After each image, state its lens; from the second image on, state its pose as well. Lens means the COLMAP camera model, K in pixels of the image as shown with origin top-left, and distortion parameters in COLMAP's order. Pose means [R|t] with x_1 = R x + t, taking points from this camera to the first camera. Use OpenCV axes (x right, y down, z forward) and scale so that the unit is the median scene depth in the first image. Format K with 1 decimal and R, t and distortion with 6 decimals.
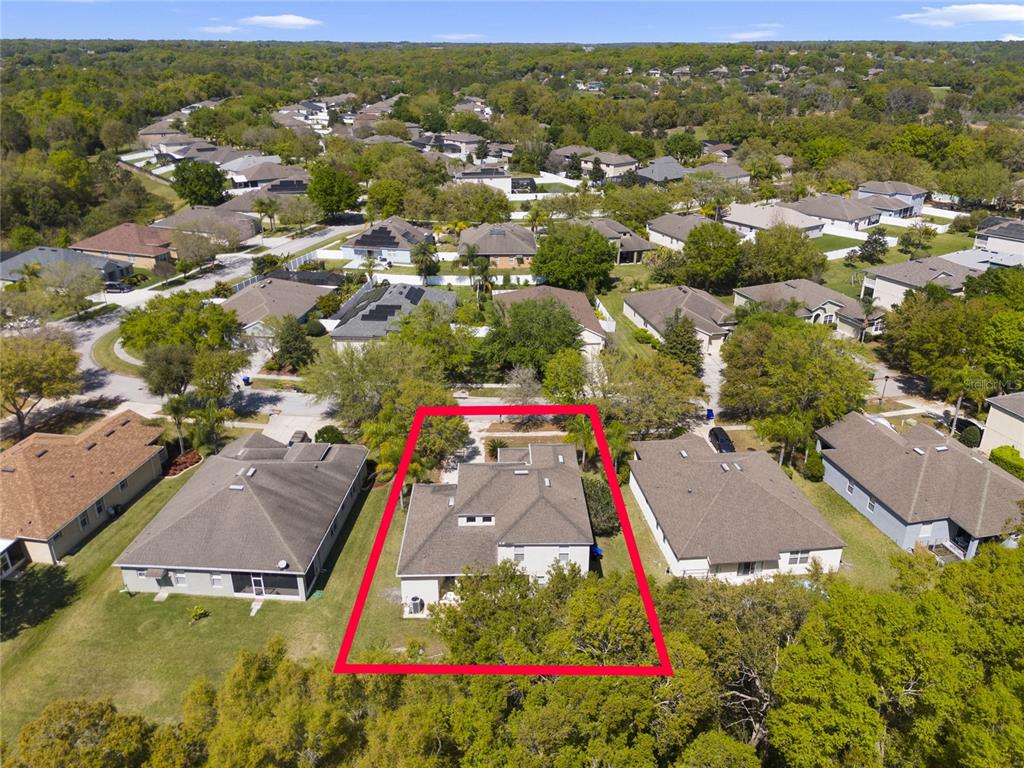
lens RADIAL K [[730.0, 0, 512.0], [0, 730.0, 384.0], [0, 0, 1]] dist [0.062248, -0.062364]
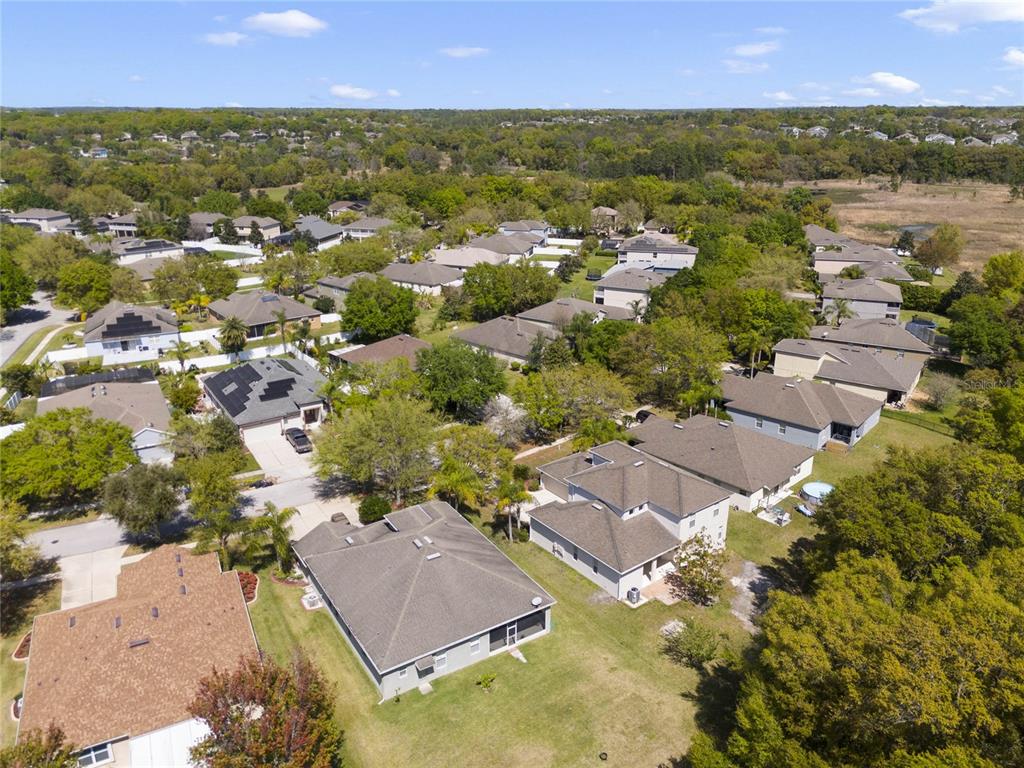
lens RADIAL K [[730.0, 0, 512.0], [0, 730.0, 384.0], [0, 0, 1]] dist [0.062248, -0.062364]
pose [[0.809065, -0.206994, 0.550061, -0.525904], [0.247856, 0.968797, 0.000006, -0.036082], [-0.532899, 0.136331, 0.835124, 0.075947]]
